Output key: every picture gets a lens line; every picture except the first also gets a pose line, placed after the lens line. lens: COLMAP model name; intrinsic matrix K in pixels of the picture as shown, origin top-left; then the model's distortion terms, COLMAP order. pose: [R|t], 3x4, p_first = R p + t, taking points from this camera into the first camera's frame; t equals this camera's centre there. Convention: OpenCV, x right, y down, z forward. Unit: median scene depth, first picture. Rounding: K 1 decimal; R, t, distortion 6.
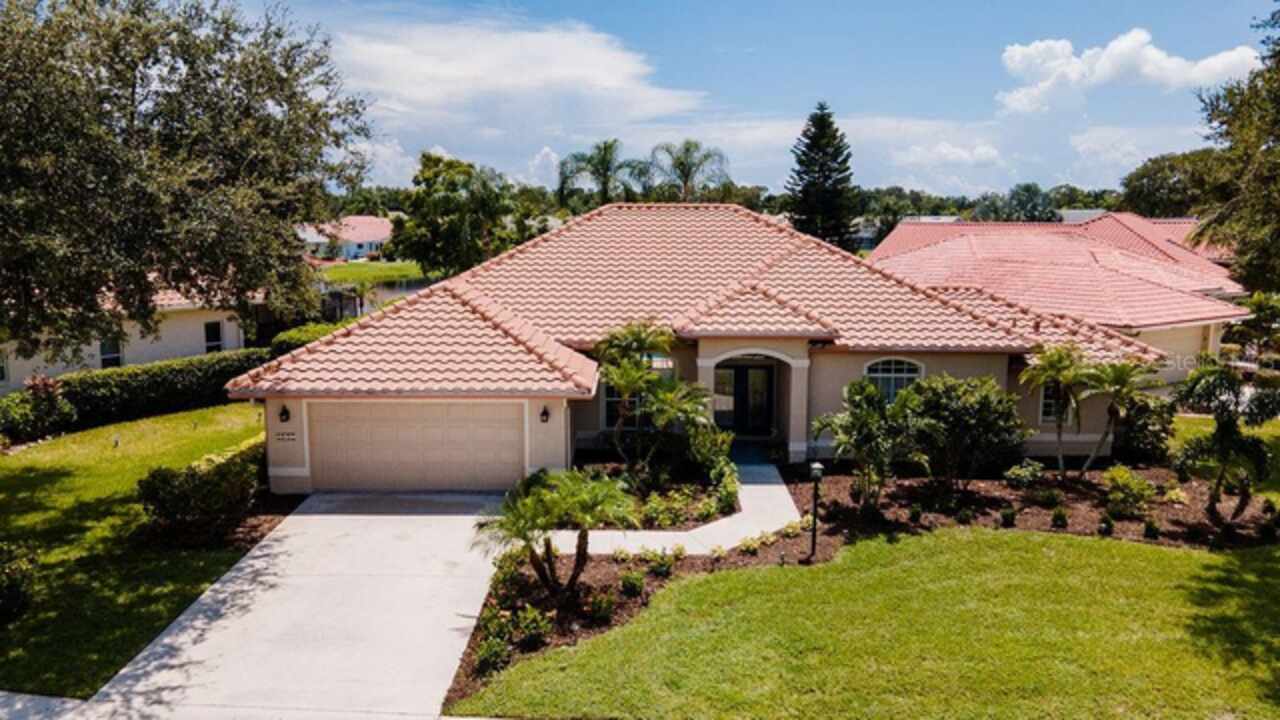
lens RADIAL K [[942.4, 0, 639.1], [0, 942.4, 354.2], [0, 0, 1]] dist [0.031895, 0.029183]
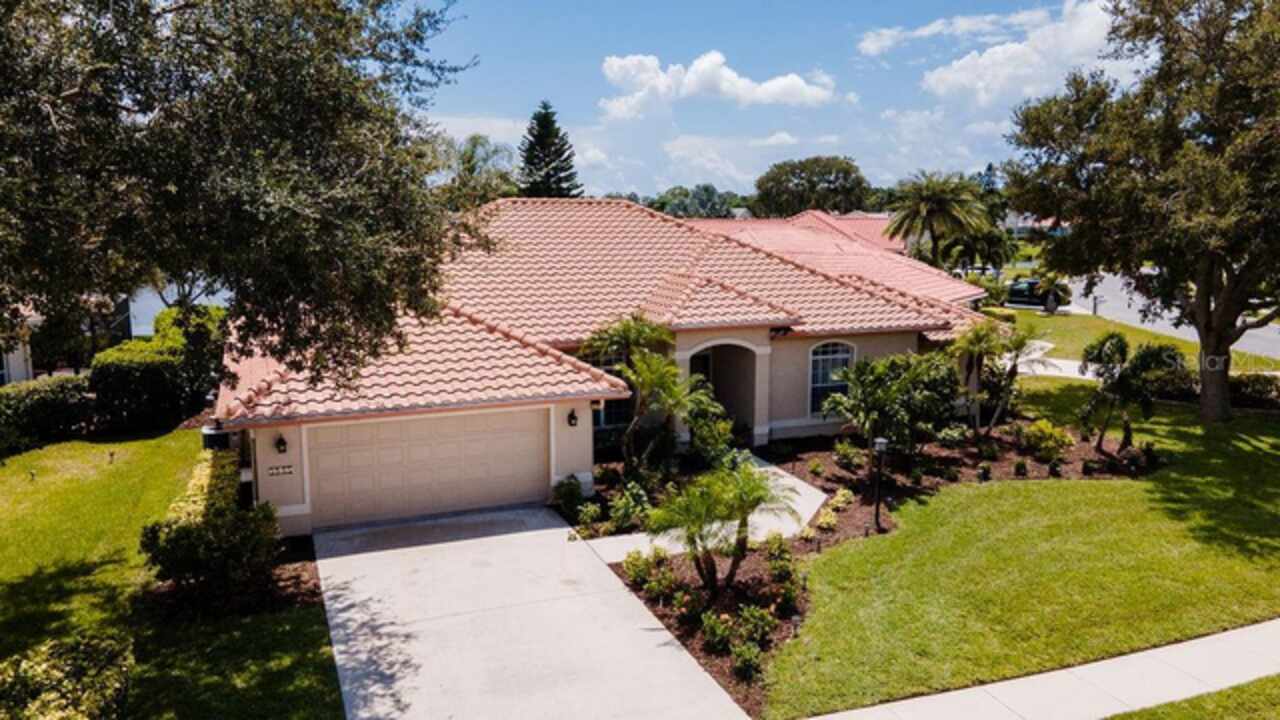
lens RADIAL K [[942.4, 0, 642.3], [0, 942.4, 351.5], [0, 0, 1]] dist [0.031895, 0.029183]
pose [[0.920752, -0.058614, 0.385719, -0.389712], [0.059071, 0.998197, 0.010679, -0.009100], [-0.385649, 0.012952, 0.922554, 0.089356]]
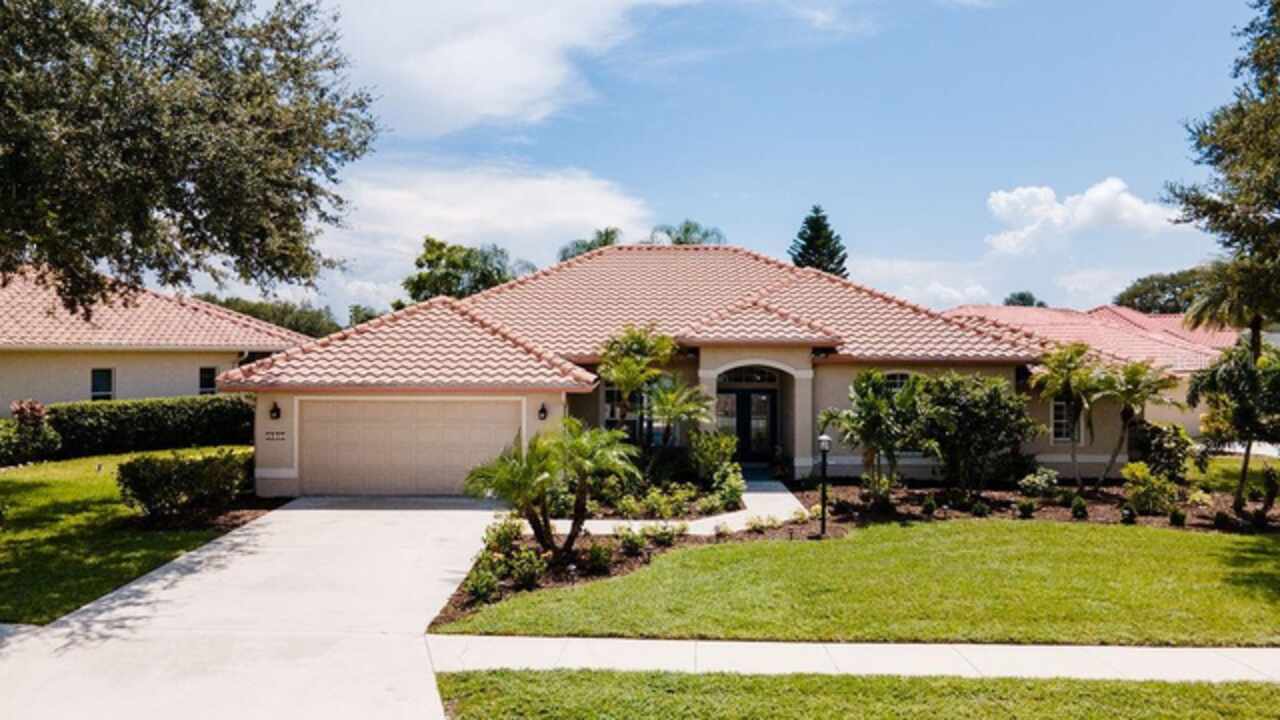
lens RADIAL K [[942.4, 0, 639.2], [0, 942.4, 354.1], [0, 0, 1]] dist [0.031895, 0.029183]
pose [[0.999999, 0.000726, 0.000833, -0.001350], [-0.000596, 0.989275, -0.146062, 0.143364], [-0.000931, 0.146062, 0.989275, 0.028128]]
